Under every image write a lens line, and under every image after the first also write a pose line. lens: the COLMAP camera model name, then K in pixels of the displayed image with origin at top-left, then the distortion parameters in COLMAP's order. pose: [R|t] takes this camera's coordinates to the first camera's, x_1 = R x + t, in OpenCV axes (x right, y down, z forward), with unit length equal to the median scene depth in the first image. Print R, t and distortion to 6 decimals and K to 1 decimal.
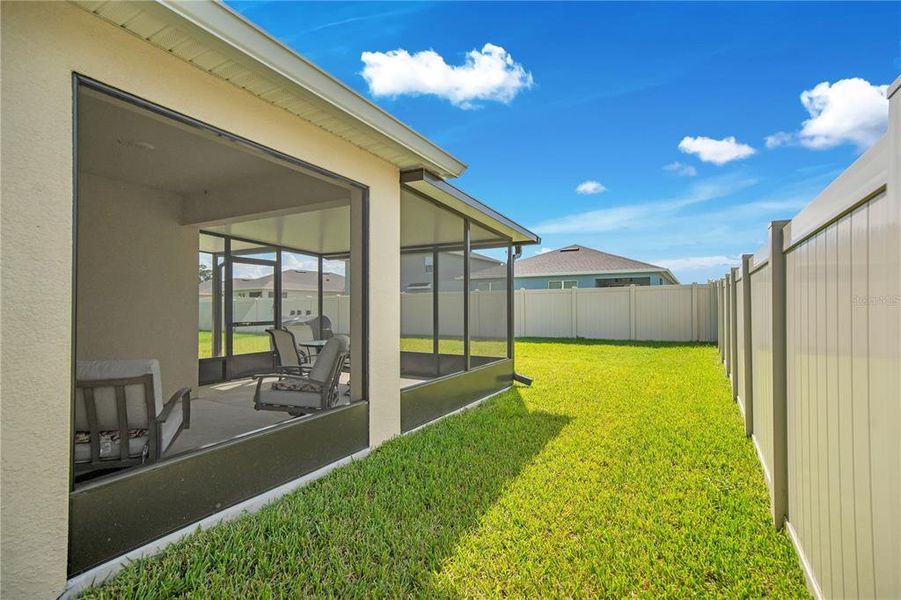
lens RADIAL K [[425.6, 0, 454.6], [0, 425.6, 301.1], [0, 0, 1]] dist [-0.025058, 0.004084]
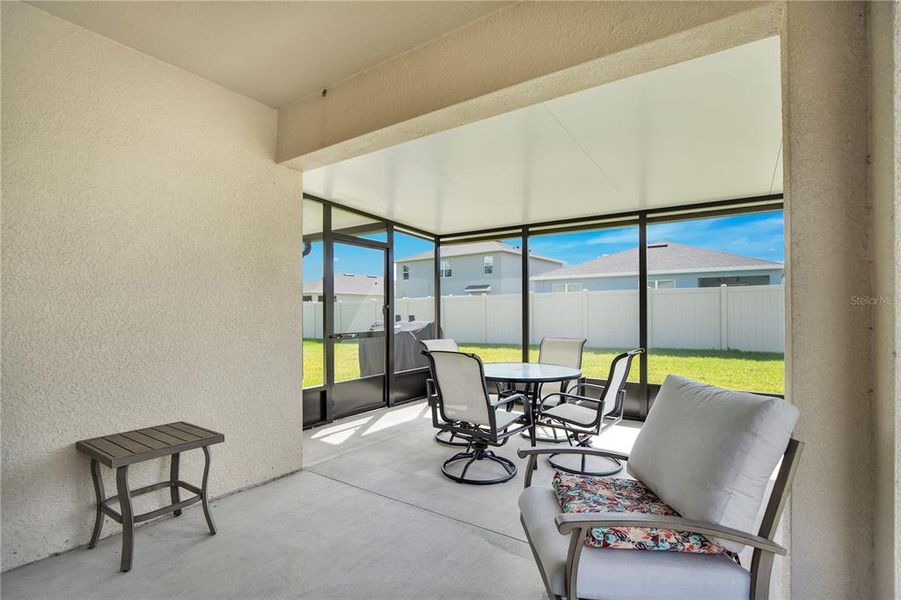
lens RADIAL K [[425.6, 0, 455.3], [0, 425.6, 306.9], [0, 0, 1]] dist [-0.025058, 0.004084]
pose [[0.996265, -0.001840, -0.086326, -0.212776], [0.002163, 0.999991, 0.003641, 0.004876], [0.086319, -0.003814, 0.996260, 0.271173]]
